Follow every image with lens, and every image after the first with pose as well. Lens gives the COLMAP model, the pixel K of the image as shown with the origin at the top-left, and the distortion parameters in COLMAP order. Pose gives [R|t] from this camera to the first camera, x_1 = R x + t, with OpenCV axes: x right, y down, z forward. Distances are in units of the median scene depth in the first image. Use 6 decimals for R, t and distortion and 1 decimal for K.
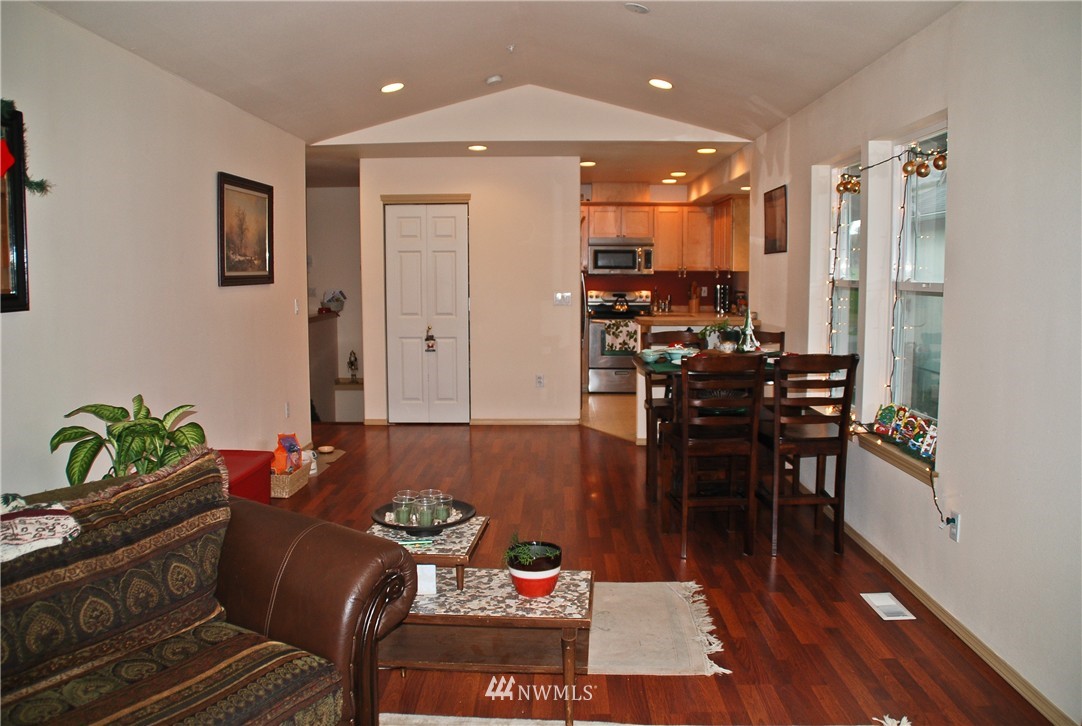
lens RADIAL K [[862.8, 0, 541.0], [0, 862.8, 363.0], [0, 0, 1]] dist [-0.083018, 0.013669]
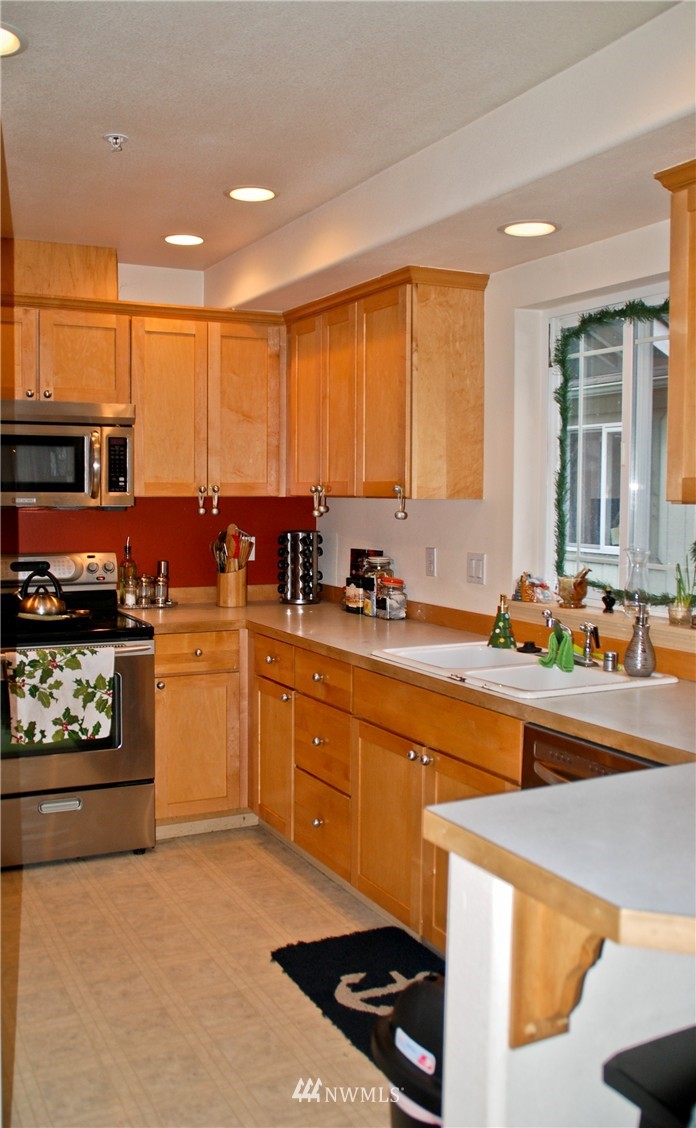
lens RADIAL K [[1074.4, 0, 348.0], [0, 1074.4, 564.0], [0, 0, 1]] dist [-0.007613, -0.002719]
pose [[0.883758, -0.027021, 0.467164, 0.001480], [0.043718, 0.998733, -0.024936, -0.064716], [-0.465898, 0.042461, 0.883819, 0.570223]]
